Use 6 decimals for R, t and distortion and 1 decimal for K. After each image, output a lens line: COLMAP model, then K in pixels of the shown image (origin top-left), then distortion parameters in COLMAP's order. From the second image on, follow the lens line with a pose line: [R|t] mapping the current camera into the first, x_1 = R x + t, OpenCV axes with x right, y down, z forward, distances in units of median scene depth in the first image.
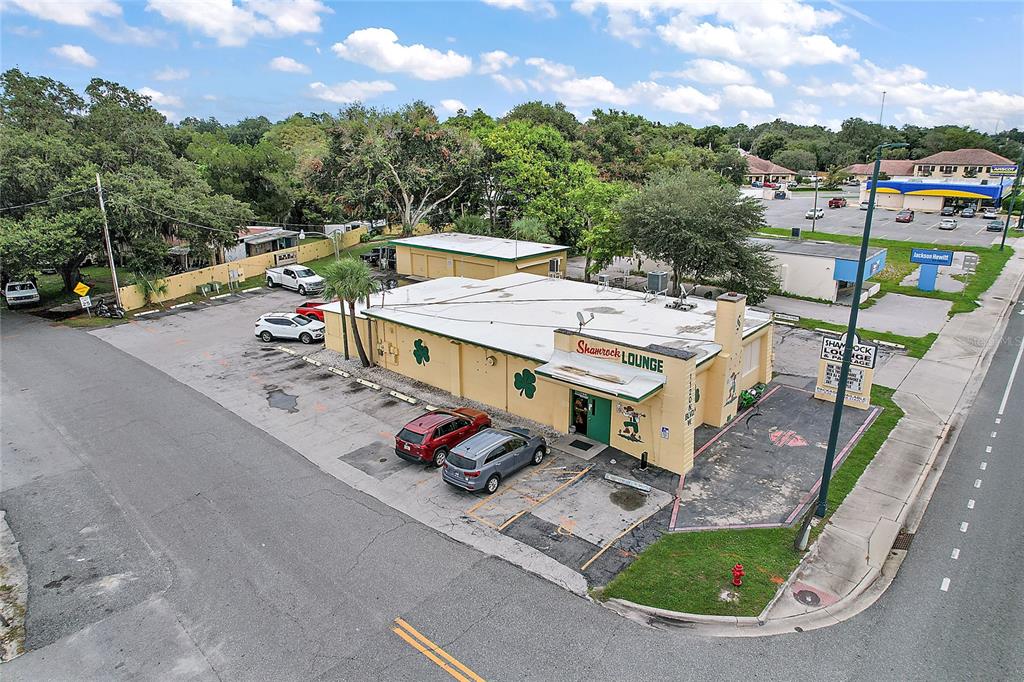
lens RADIAL K [[654.0, 0, 519.3], [0, 654.0, 338.4], [0, 0, 1]] dist [-0.081582, 0.073514]
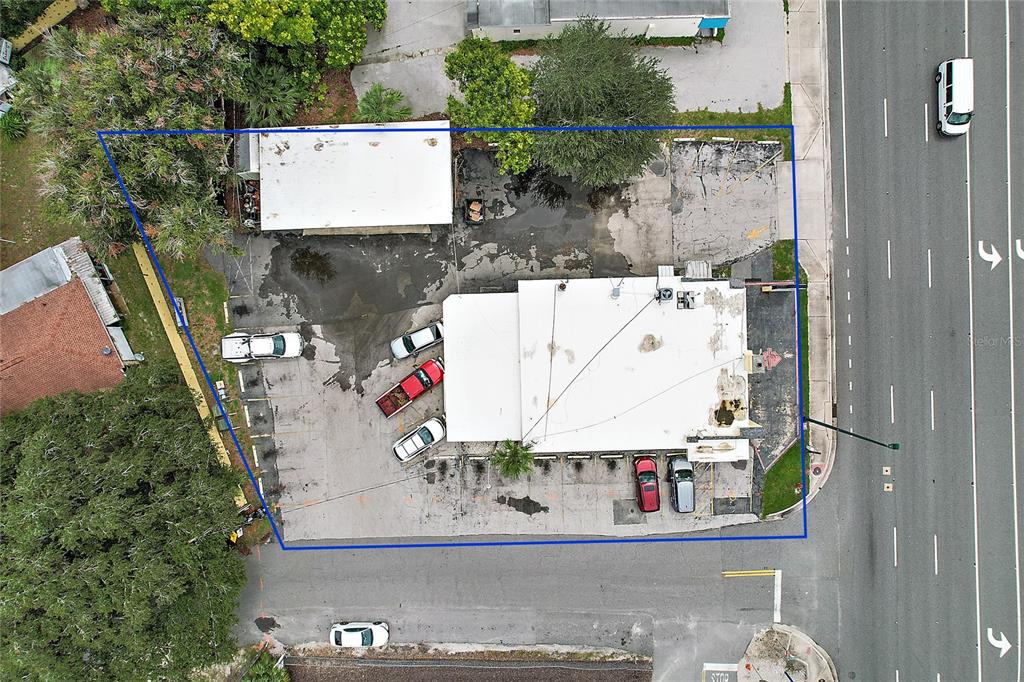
lens RADIAL K [[654.0, 0, 519.3], [0, 654.0, 338.4], [0, 0, 1]] dist [-0.081582, 0.073514]
pose [[0.744442, -0.667456, -0.017538, -0.073939], [0.208795, 0.207768, 0.955635, -1.995593], [-0.634201, -0.715077, 0.294032, 1.019841]]
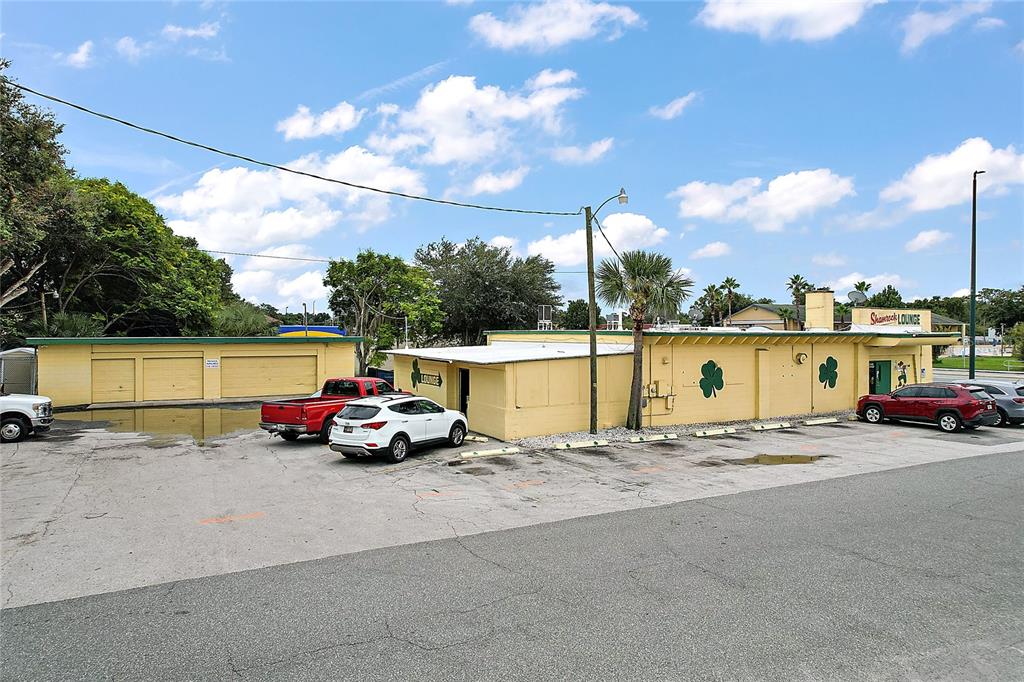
lens RADIAL K [[654.0, 0, 519.3], [0, 654.0, 338.4], [0, 0, 1]] dist [-0.081582, 0.073514]
pose [[0.358907, -0.004552, 0.933362, -1.184597], [0.275034, 0.956105, -0.101096, -0.010358], [-0.891932, 0.292990, 0.344404, 1.208519]]
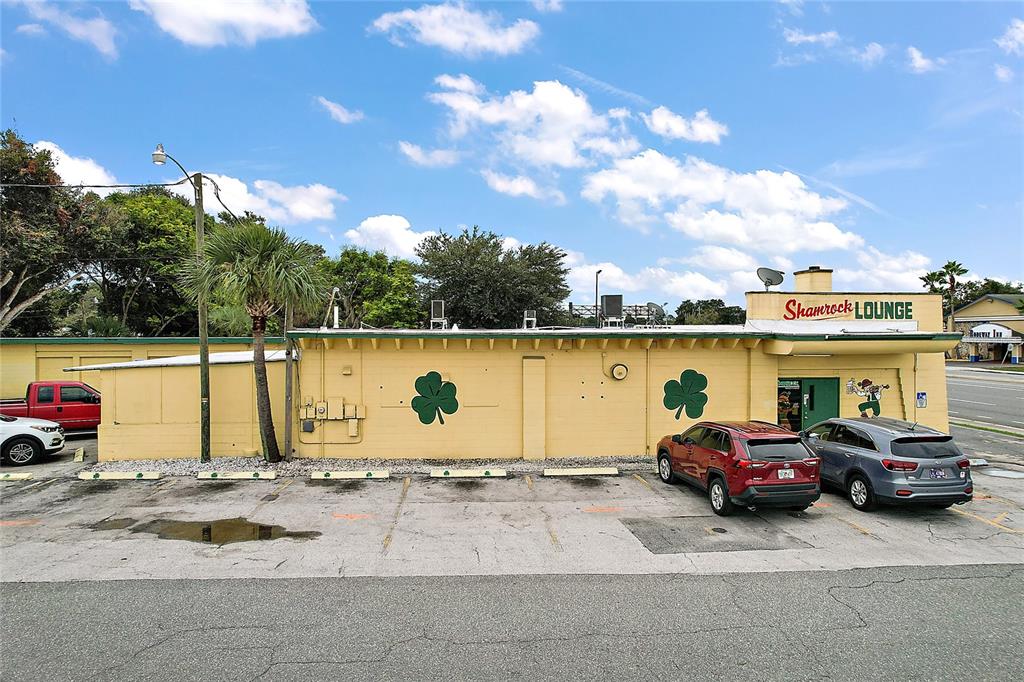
lens RADIAL K [[654.0, 0, 519.3], [0, 654.0, 338.4], [0, 0, 1]] dist [-0.081582, 0.073514]
pose [[0.702781, -0.003713, 0.711396, -0.617997], [0.209752, 0.956615, -0.202219, 0.124355], [-0.679781, 0.291333, 0.673070, 0.765956]]
